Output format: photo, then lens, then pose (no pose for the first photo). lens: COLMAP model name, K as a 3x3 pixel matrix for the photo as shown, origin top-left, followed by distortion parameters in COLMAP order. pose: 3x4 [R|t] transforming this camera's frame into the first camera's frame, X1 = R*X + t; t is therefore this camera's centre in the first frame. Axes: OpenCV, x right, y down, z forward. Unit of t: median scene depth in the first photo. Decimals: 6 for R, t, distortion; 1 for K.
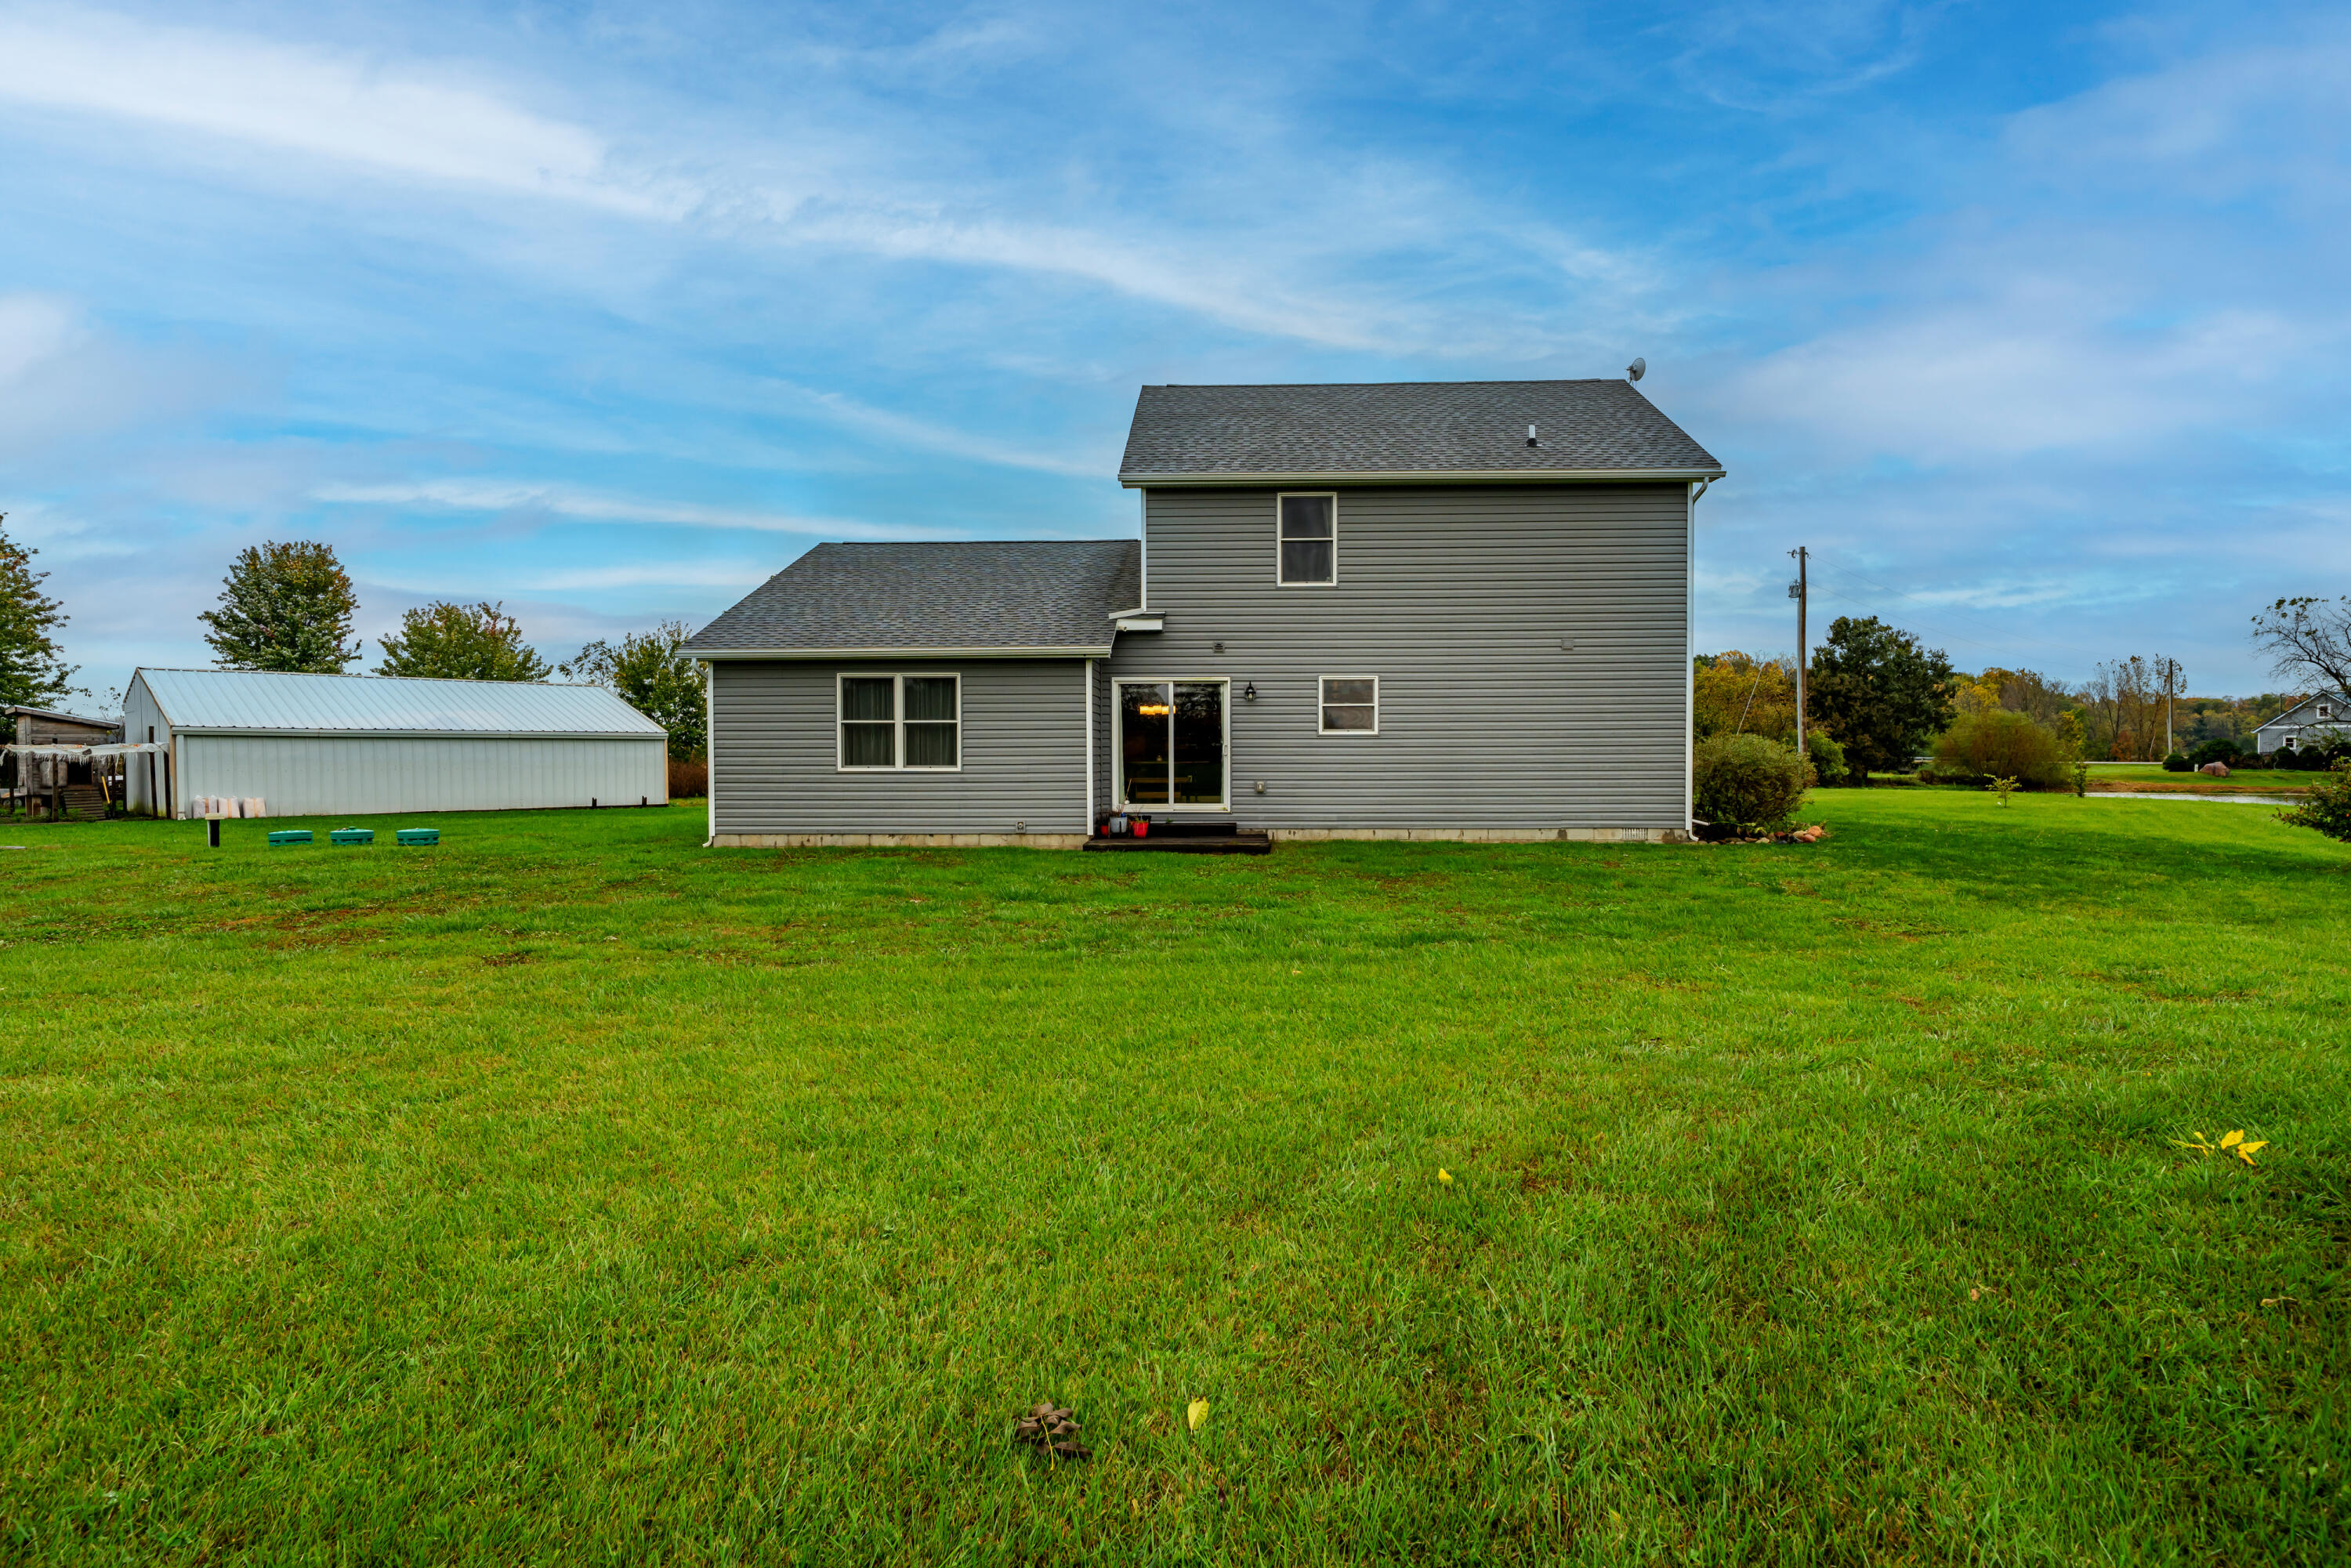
lens RADIAL K [[1184.6, 0, 1178.8], [0, 1184.6, 777.5], [0, 0, 1]] dist [0.000388, 0.001200]
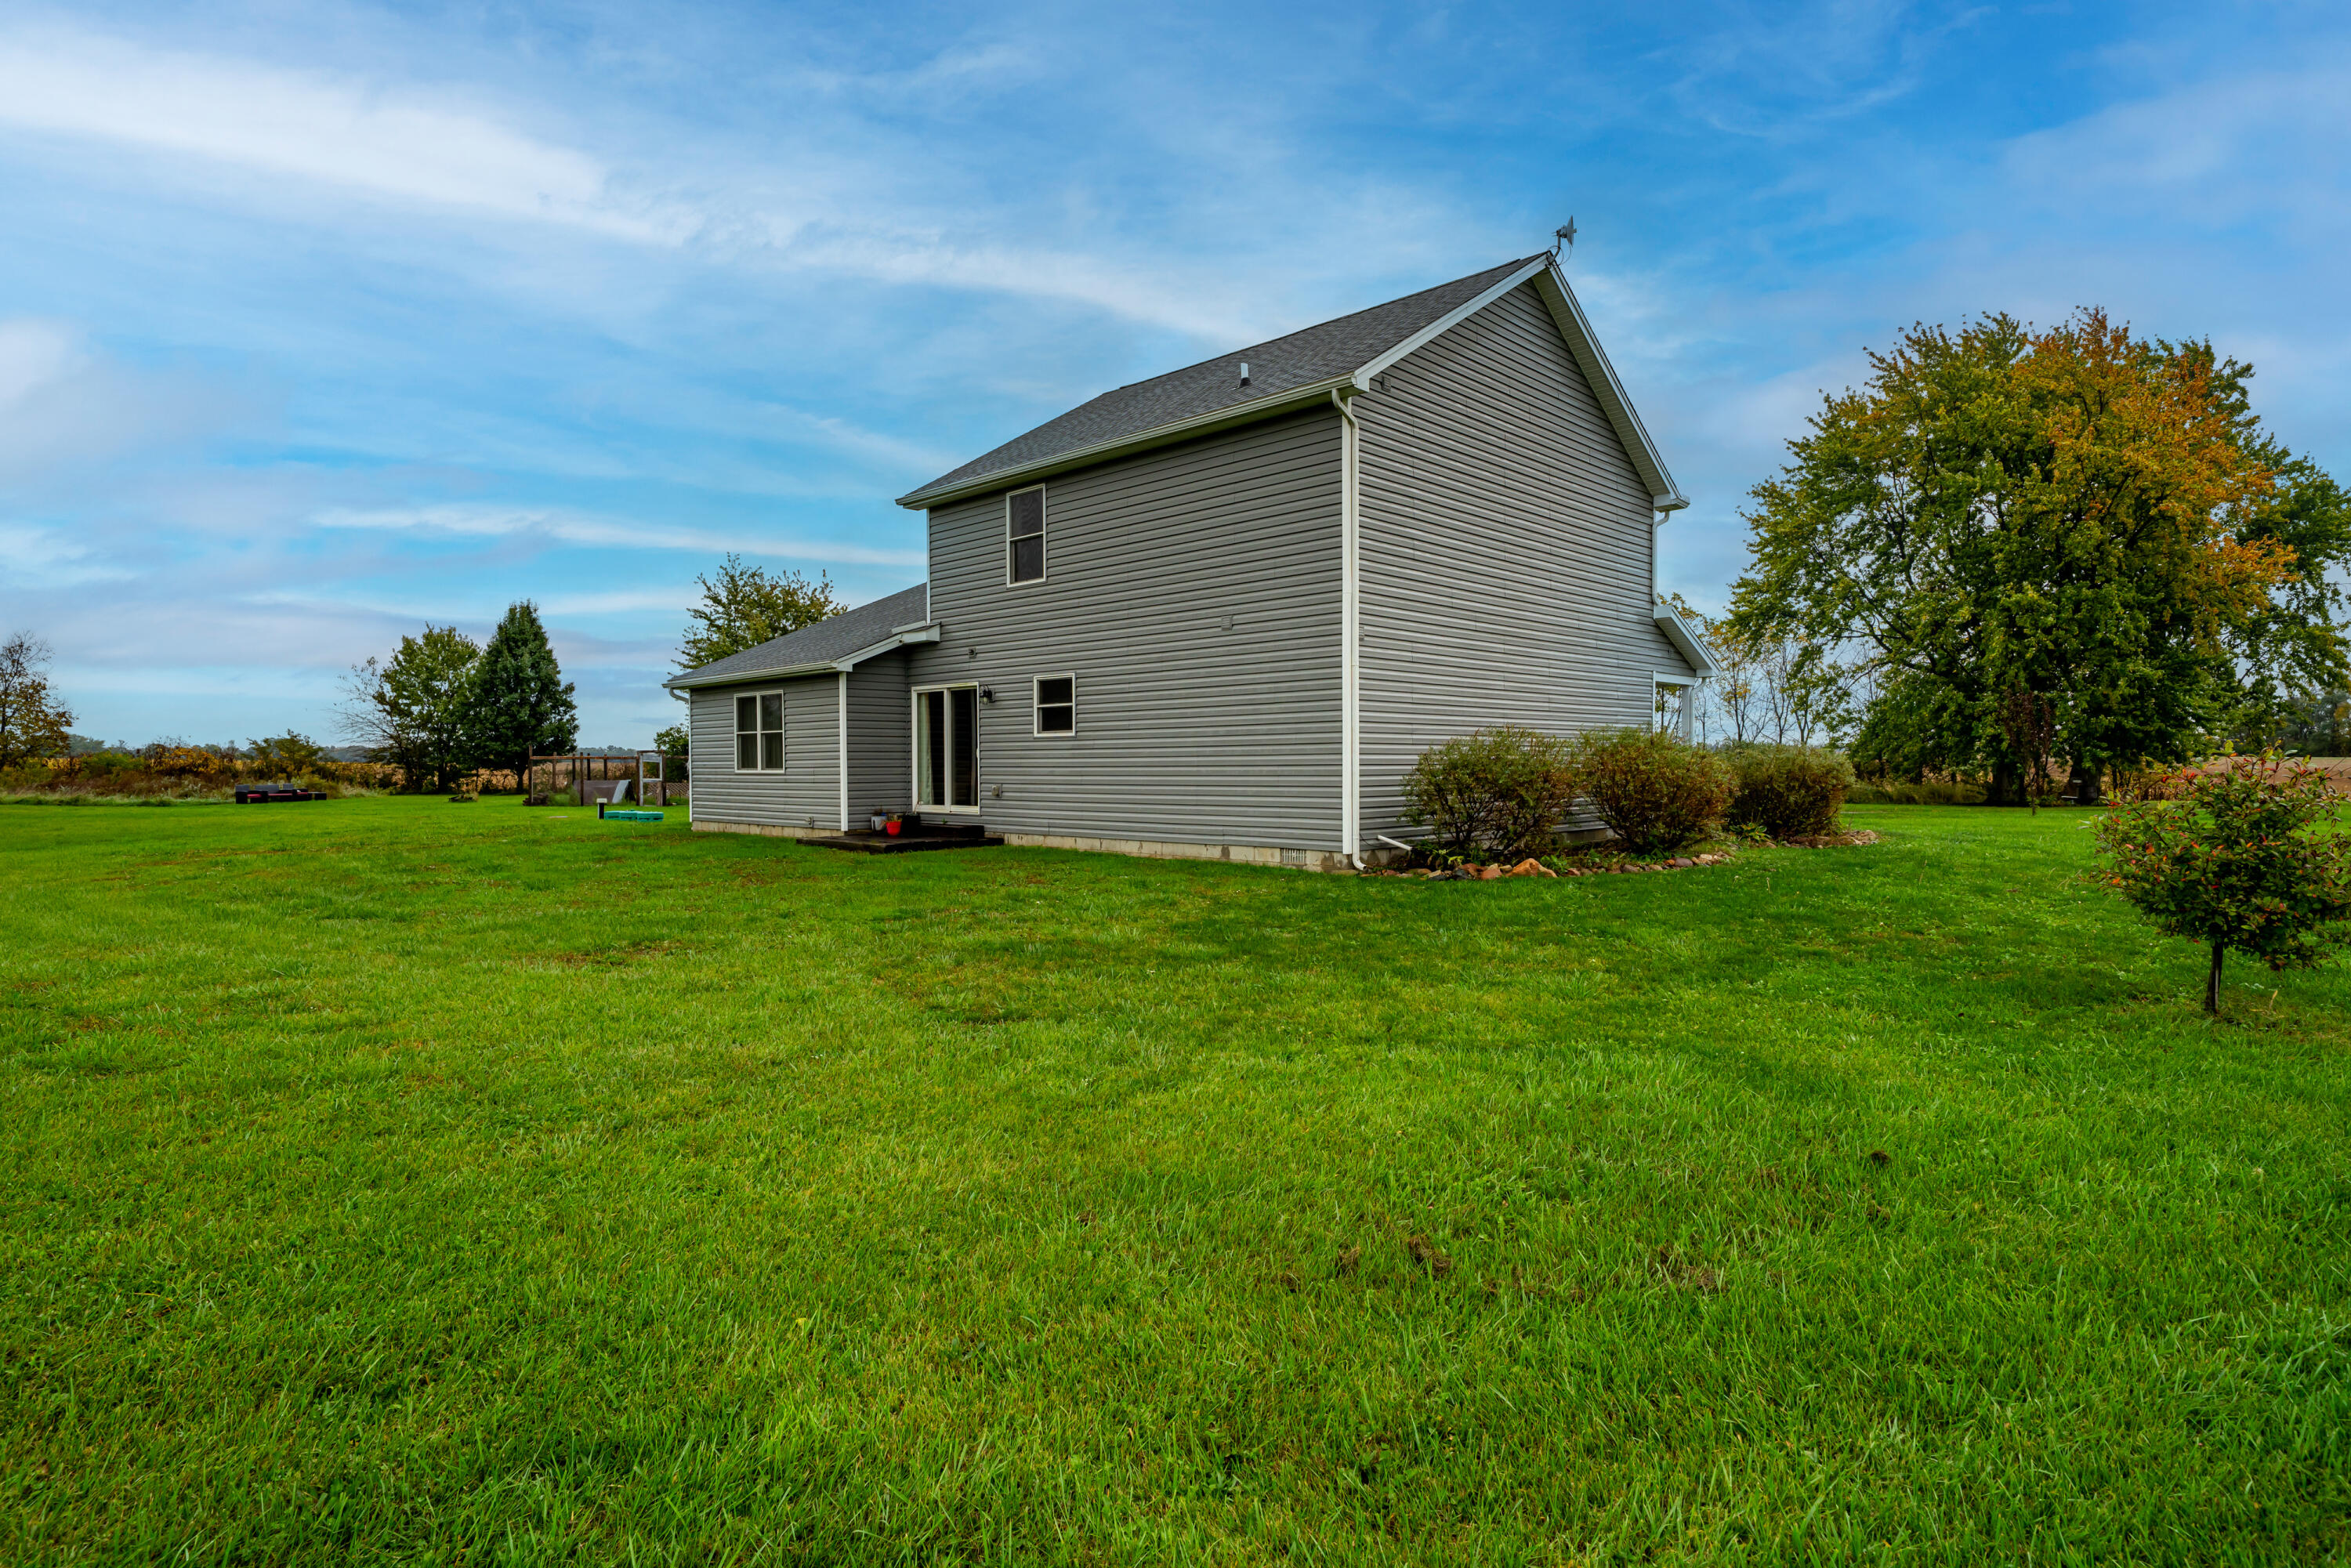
lens RADIAL K [[1184.6, 0, 1188.3], [0, 1184.6, 766.2], [0, 0, 1]] dist [0.000388, 0.001200]
pose [[0.746741, 0.000730, -0.665114, 0.859213], [-0.004273, 0.999984, -0.003699, -0.009225], [0.665101, 0.005605, 0.746732, 0.365445]]
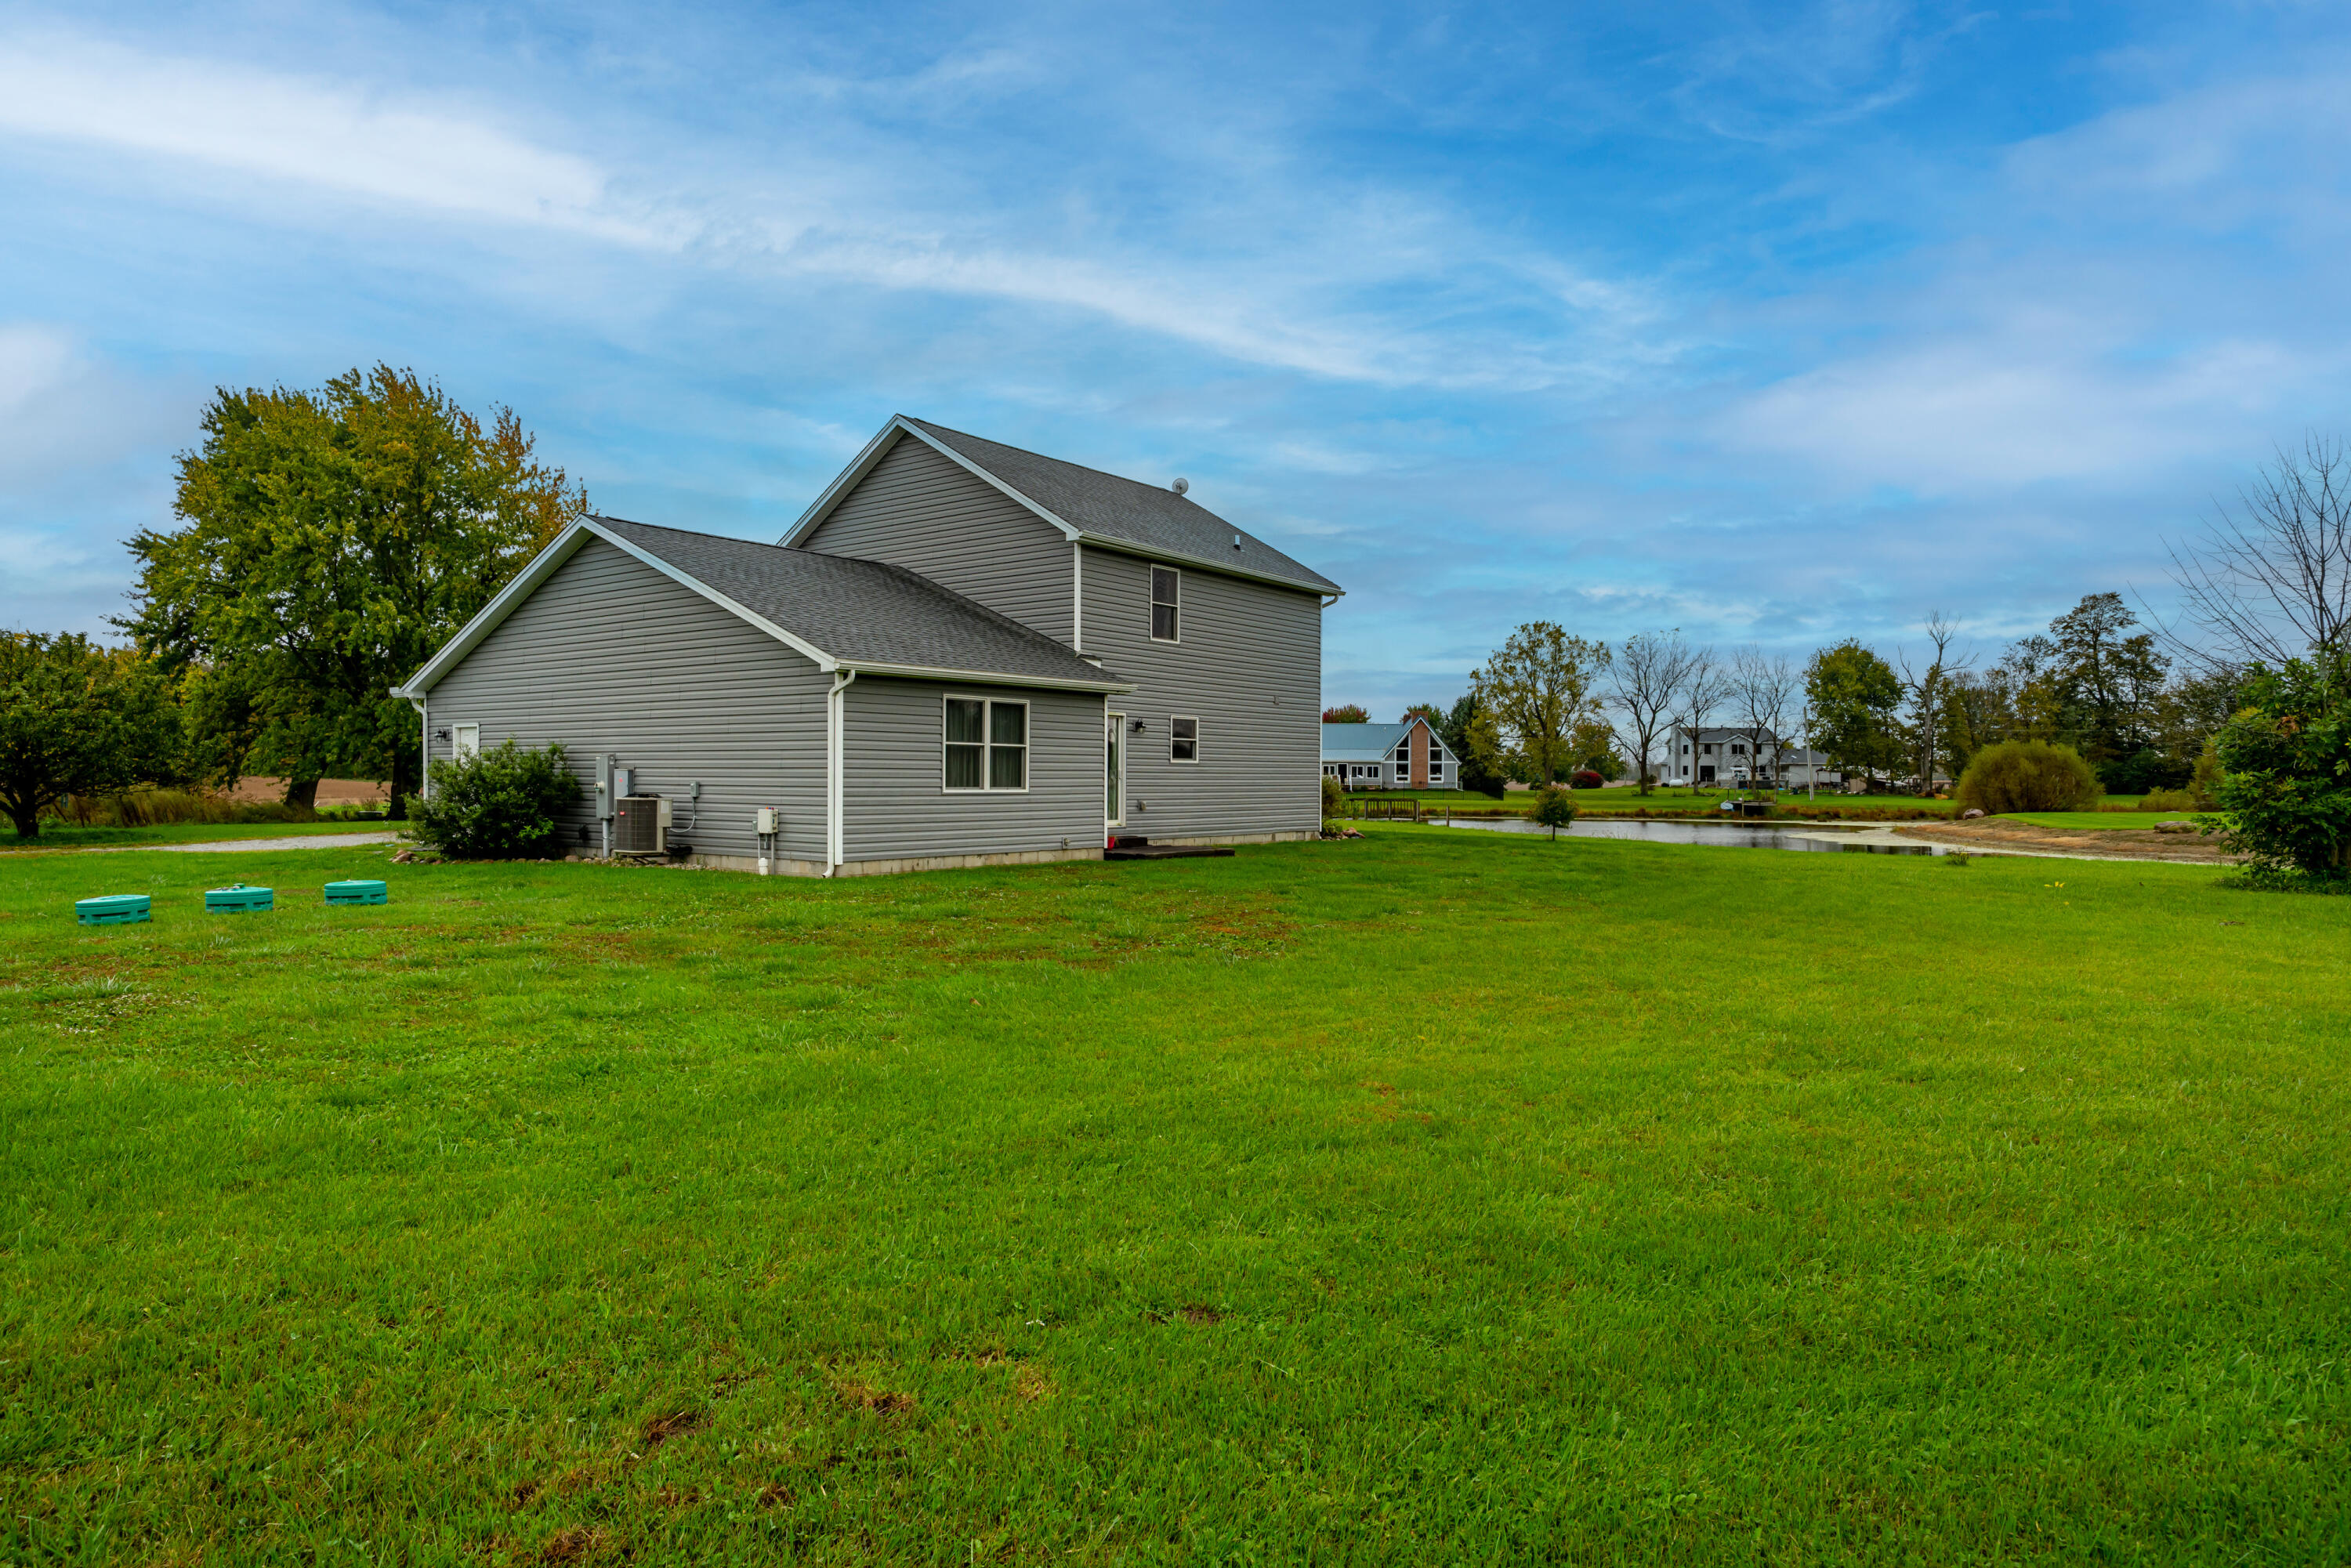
lens RADIAL K [[1367.3, 0, 1165.9], [0, 1367.3, 787.9], [0, 0, 1]] dist [-0.003959, 0.000644]
pose [[0.577126, 0.000596, 0.816655, -1.059395], [0.008351, 0.999943, -0.006631, -0.000382], [-0.816612, 0.010647, 0.577088, 0.181025]]
